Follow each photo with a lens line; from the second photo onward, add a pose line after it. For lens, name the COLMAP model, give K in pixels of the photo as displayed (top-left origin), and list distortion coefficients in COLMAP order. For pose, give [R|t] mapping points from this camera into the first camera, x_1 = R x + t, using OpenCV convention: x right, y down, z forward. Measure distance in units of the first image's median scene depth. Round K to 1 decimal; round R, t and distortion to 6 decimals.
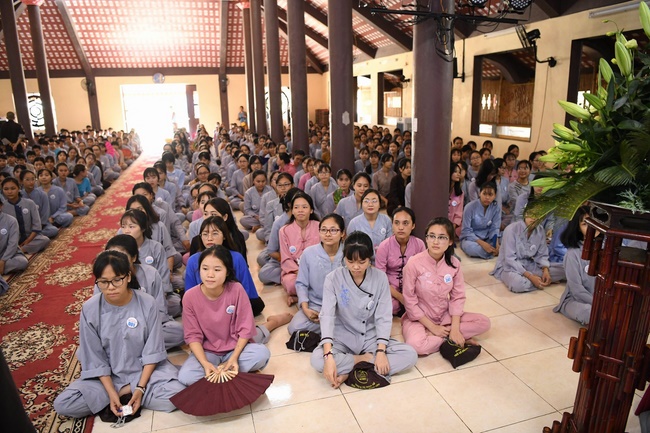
lens RADIAL K [[480.8, 0, 325.0], [0, 480.8, 216.5], [0, 0, 1]] dist [0.001767, -0.000795]
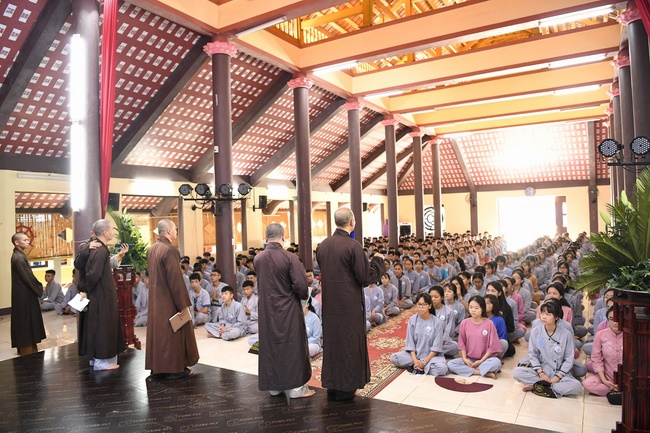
lens RADIAL K [[480.8, 0, 325.0], [0, 480.8, 216.5], [0, 0, 1]] dist [0.001767, -0.000795]
pose [[0.705793, 0.006518, -0.708388, 0.125563], [-0.168045, 0.972957, -0.158478, 0.033641], [0.688198, 0.230894, 0.687801, -0.106924]]
